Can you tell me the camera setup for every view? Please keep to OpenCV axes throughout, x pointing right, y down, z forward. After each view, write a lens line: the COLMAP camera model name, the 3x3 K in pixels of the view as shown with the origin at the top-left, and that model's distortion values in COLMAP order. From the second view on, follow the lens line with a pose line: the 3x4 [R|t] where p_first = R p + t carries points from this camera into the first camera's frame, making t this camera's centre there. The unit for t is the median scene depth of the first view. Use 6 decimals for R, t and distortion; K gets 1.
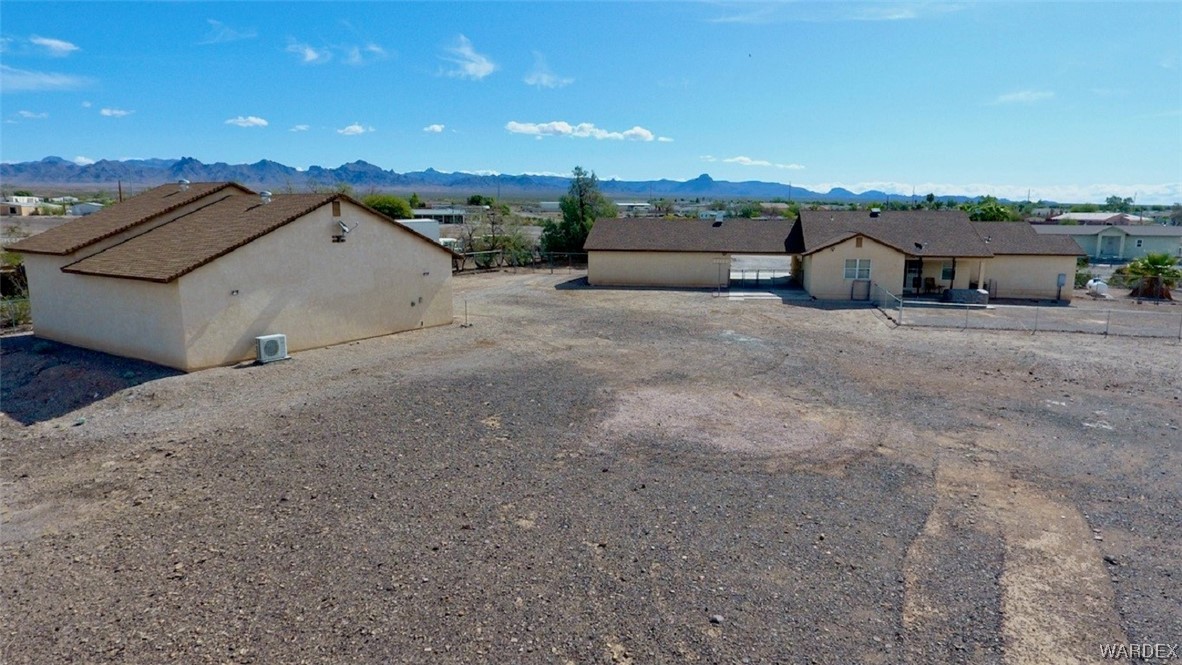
lens RADIAL K [[710.9, 0, 583.4], [0, 710.9, 335.6], [0, 0, 1]] dist [-0.006513, -0.001399]
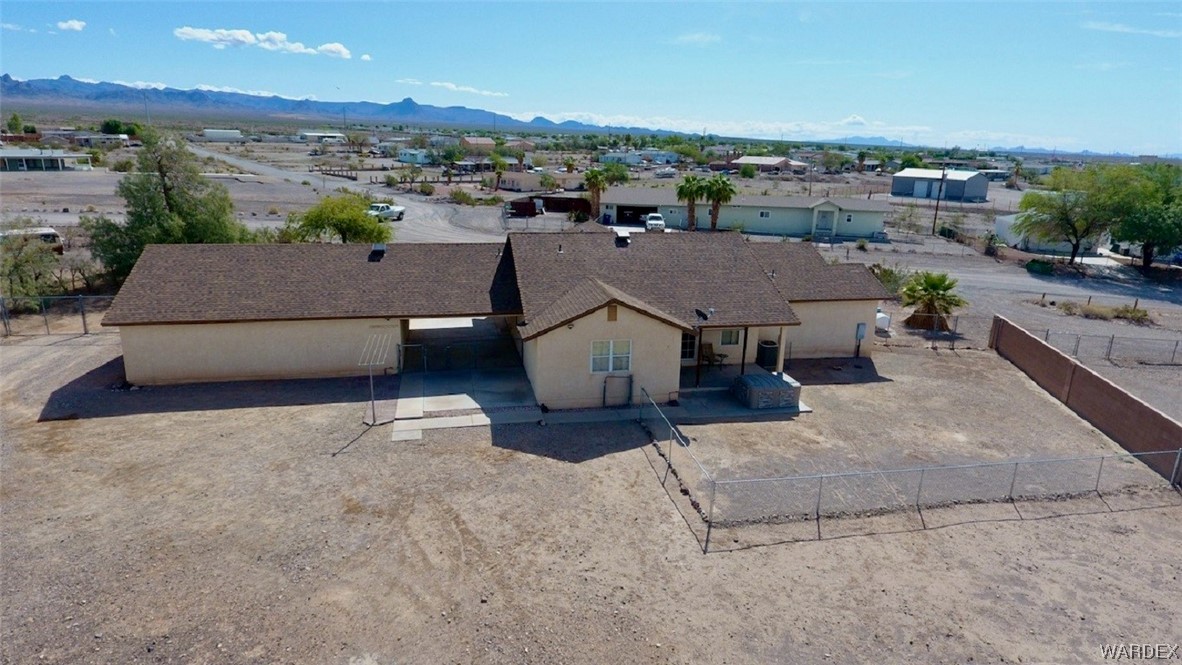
lens RADIAL K [[697.3, 0, 589.5], [0, 697.3, 336.5], [0, 0, 1]] dist [-0.006388, 0.000539]
pose [[0.917968, -0.087712, 0.386835, 0.076266], [0.046130, 0.992234, 0.115515, -0.093692], [-0.393962, -0.088194, 0.914885, 0.249291]]
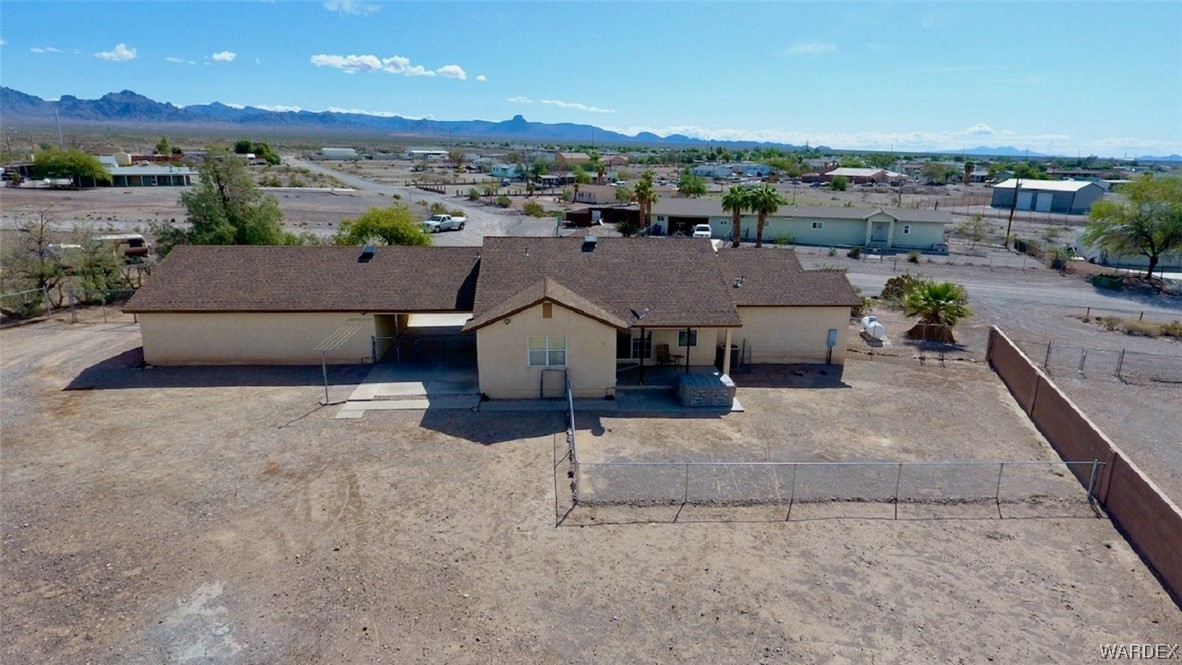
lens RADIAL K [[697.3, 0, 589.5], [0, 697.3, 336.5], [0, 0, 1]] dist [-0.006388, 0.000539]
pose [[0.966510, -0.056487, 0.250334, 0.140118], [0.034794, 0.995311, 0.090256, -0.084862], [-0.254259, -0.078523, 0.963943, 0.205338]]
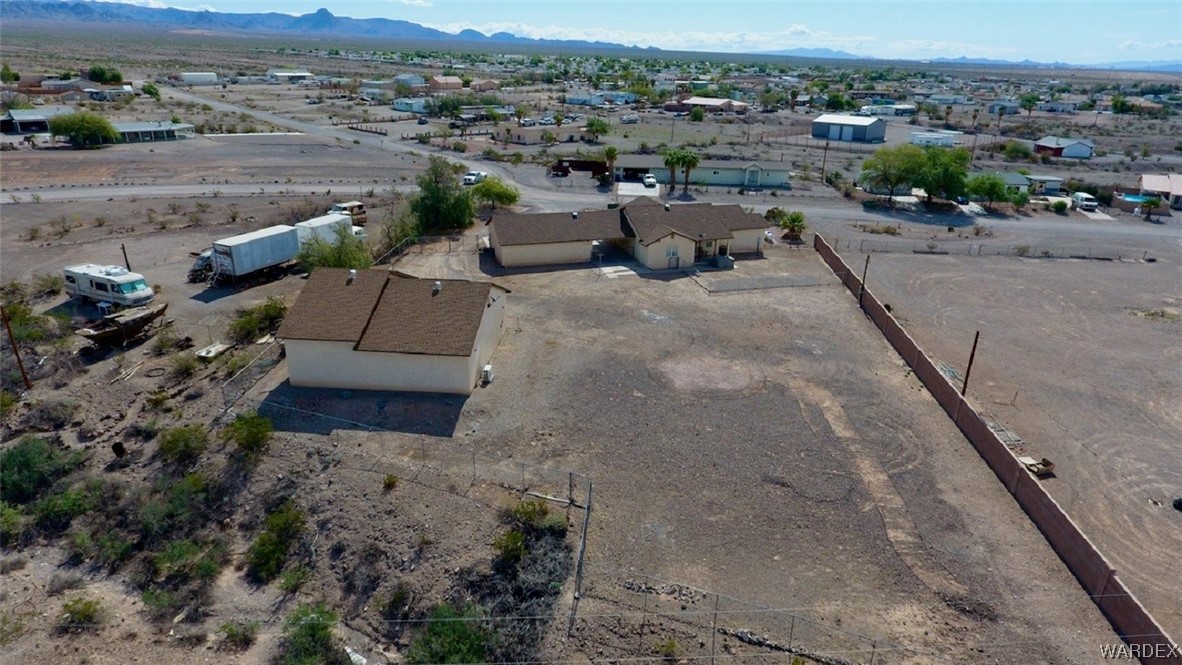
lens RADIAL K [[734.8, 0, 593.5], [0, 734.8, 332.9], [0, 0, 1]] dist [-0.000663, -0.000442]
pose [[0.876770, -0.159867, 0.453561, -0.336971], [0.068079, 0.974892, 0.212017, -0.154953], [-0.476067, -0.155012, 0.865639, -0.270495]]
